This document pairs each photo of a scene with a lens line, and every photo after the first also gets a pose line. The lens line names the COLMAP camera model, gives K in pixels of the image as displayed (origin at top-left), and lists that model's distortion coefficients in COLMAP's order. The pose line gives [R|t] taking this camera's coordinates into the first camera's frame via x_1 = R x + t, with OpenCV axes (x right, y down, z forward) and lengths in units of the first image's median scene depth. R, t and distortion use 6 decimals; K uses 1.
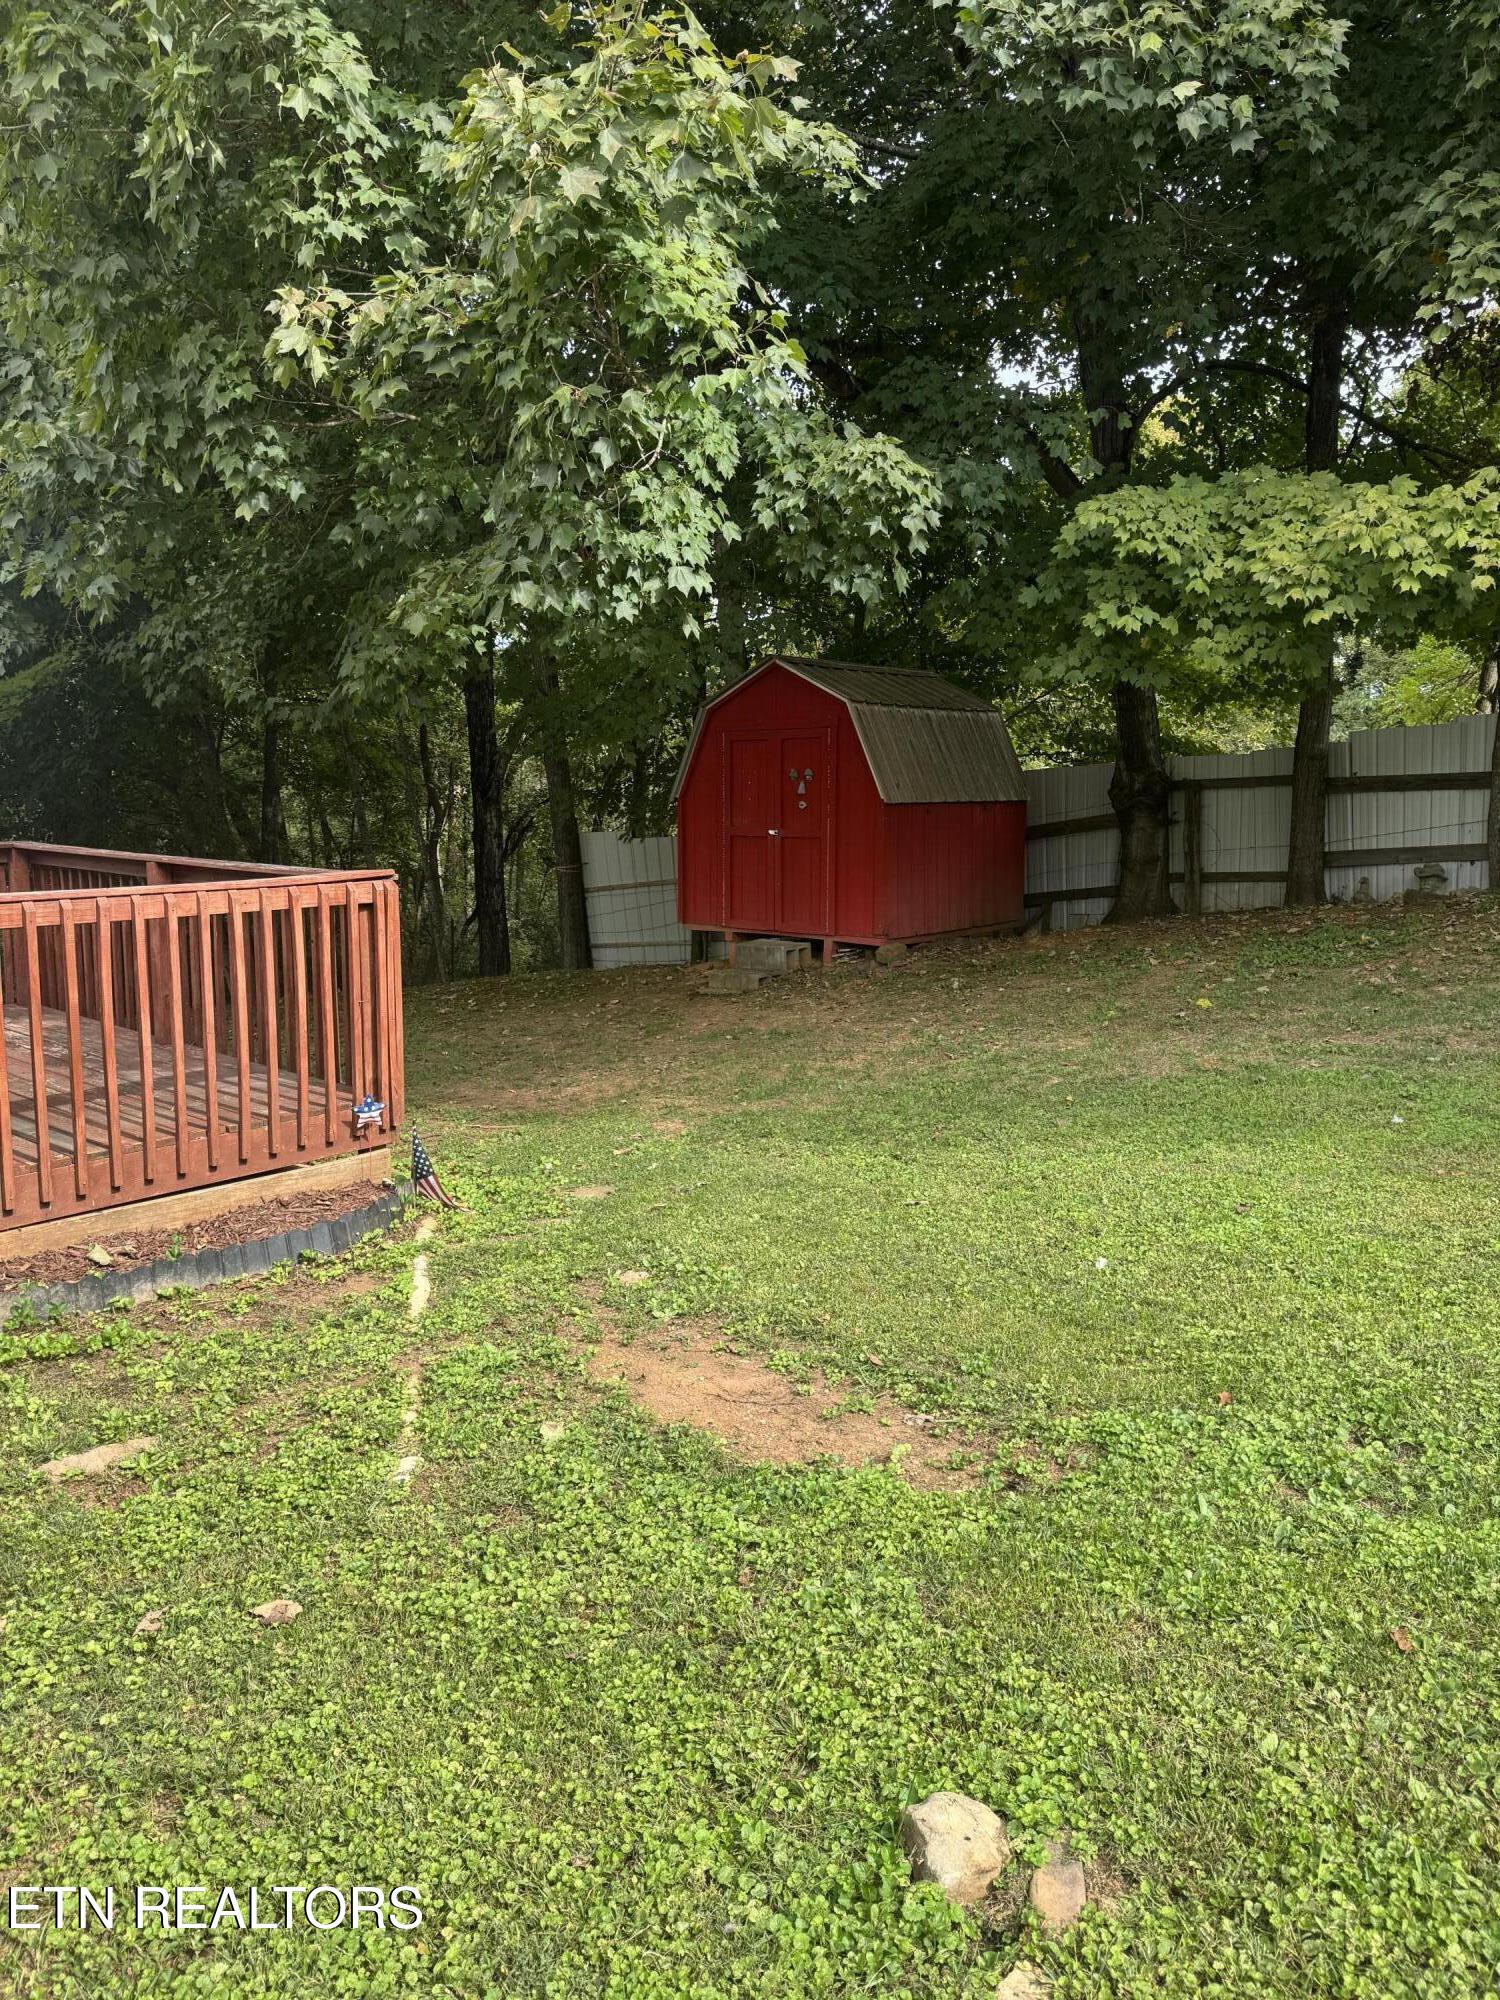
lens RADIAL K [[1391.3, 0, 750.9], [0, 1391.3, 1001.9], [0, 0, 1]] dist [0.055574, -0.069695]
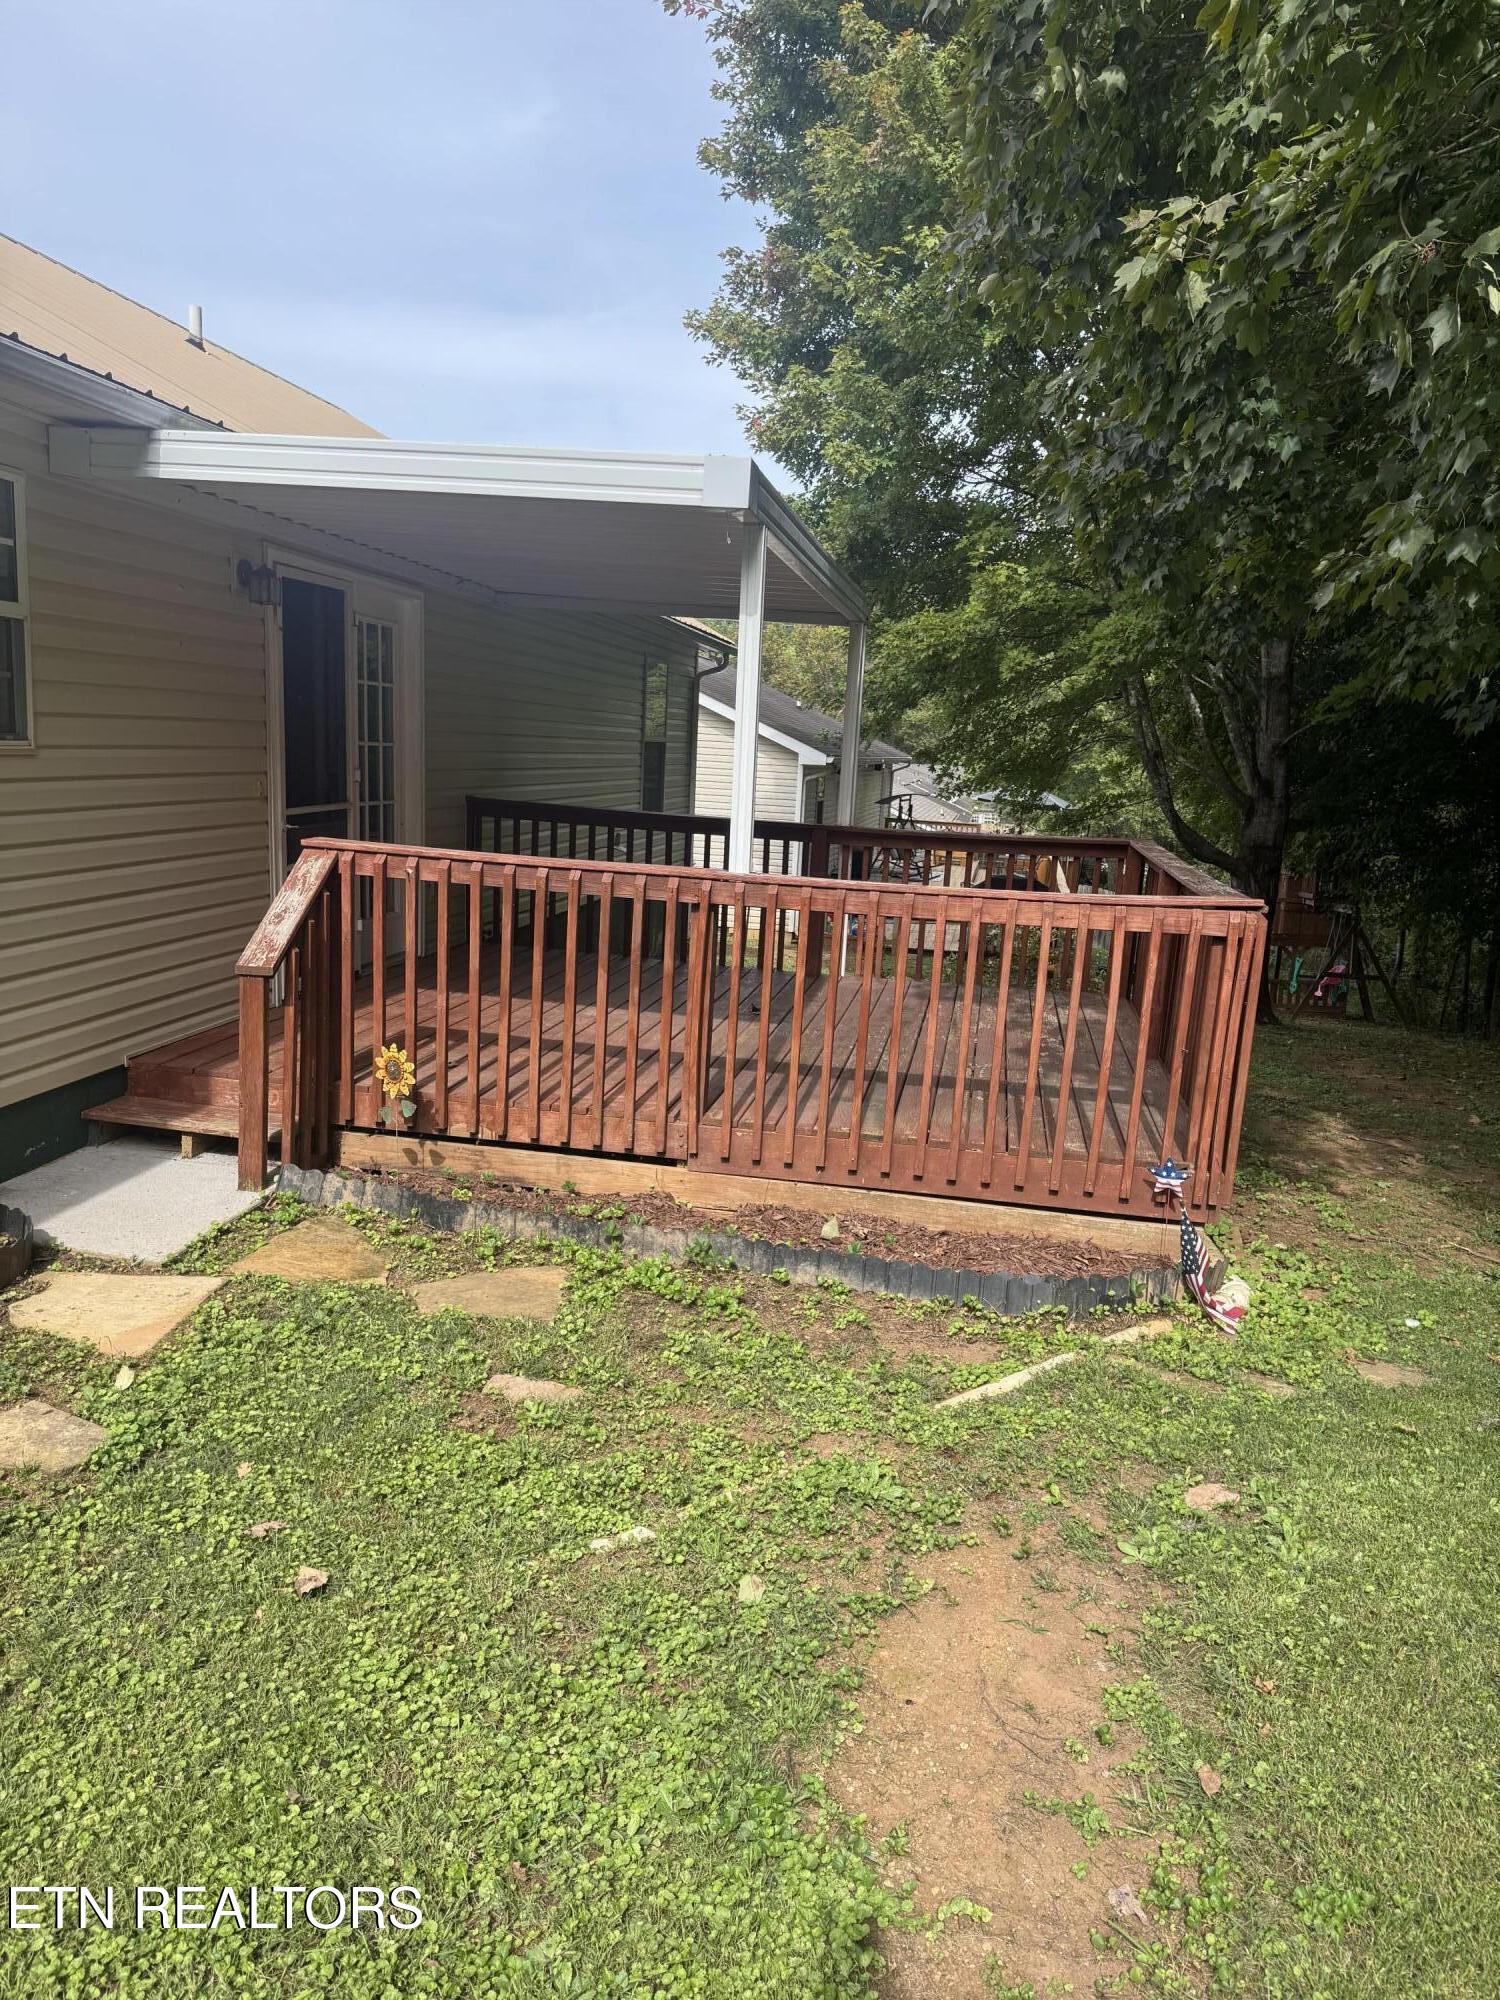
lens RADIAL K [[1391.3, 0, 752.5], [0, 1391.3, 999.6], [0, 0, 1]] dist [0.055574, -0.069695]
pose [[0.526016, 0.179870, -0.831236, 0.311287], [-0.183364, 0.978378, 0.095675, -0.069138], [0.830473, 0.102092, 0.547625, 0.345223]]
